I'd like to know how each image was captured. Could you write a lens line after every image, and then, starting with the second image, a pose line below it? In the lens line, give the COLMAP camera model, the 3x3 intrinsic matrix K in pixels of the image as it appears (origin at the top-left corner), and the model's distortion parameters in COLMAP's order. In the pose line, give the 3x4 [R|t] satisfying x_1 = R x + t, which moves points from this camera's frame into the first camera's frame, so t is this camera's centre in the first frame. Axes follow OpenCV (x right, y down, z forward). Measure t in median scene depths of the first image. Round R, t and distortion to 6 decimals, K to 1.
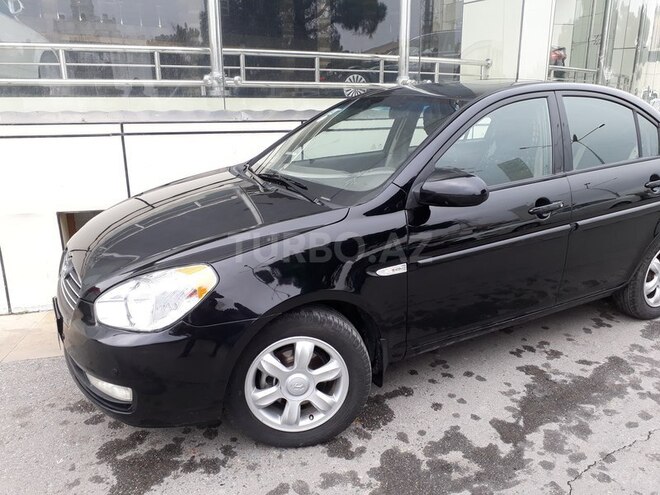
lens RADIAL K [[552.9, 0, 330.0], [0, 552.9, 247.5], [0, 0, 1]] dist [0.064974, -0.117452]
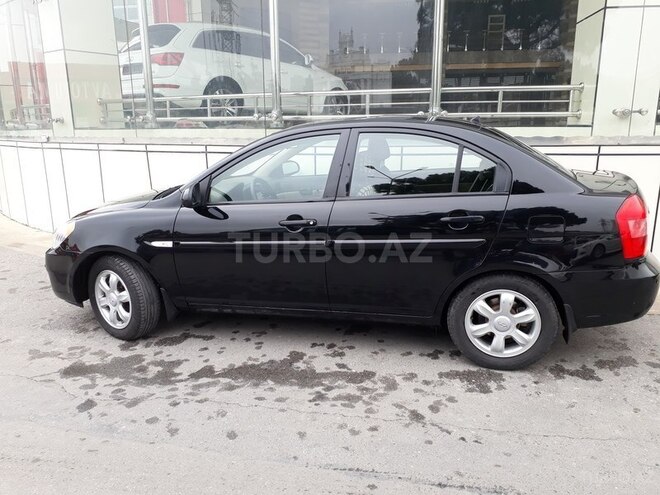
lens RADIAL K [[552.9, 0, 330.0], [0, 552.9, 247.5], [0, 0, 1]] dist [0.064974, -0.117452]
pose [[0.695228, 0.142652, -0.704491, 1.230294], [-0.182042, 0.983099, 0.019419, -0.040398], [0.695355, 0.114747, 0.709447, 0.197764]]
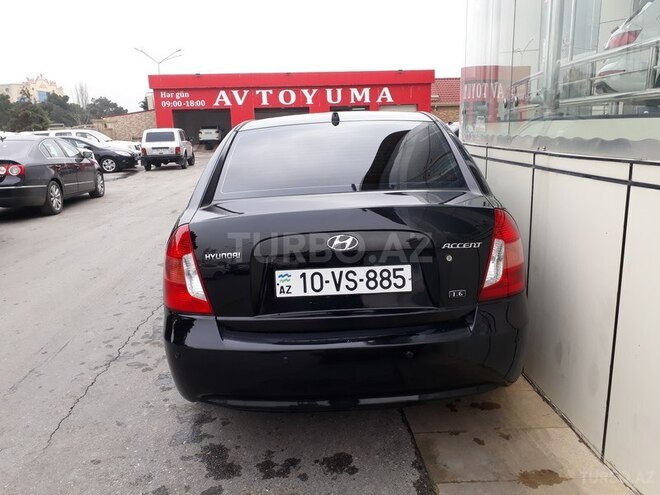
lens RADIAL K [[552.9, 0, 330.0], [0, 552.9, 247.5], [0, 0, 1]] dist [0.064974, -0.117452]
pose [[-0.567626, 0.165096, -0.806563, 1.369145], [-0.216251, 0.915388, 0.339560, -0.481277], [0.794378, 0.367163, -0.483895, 1.865770]]
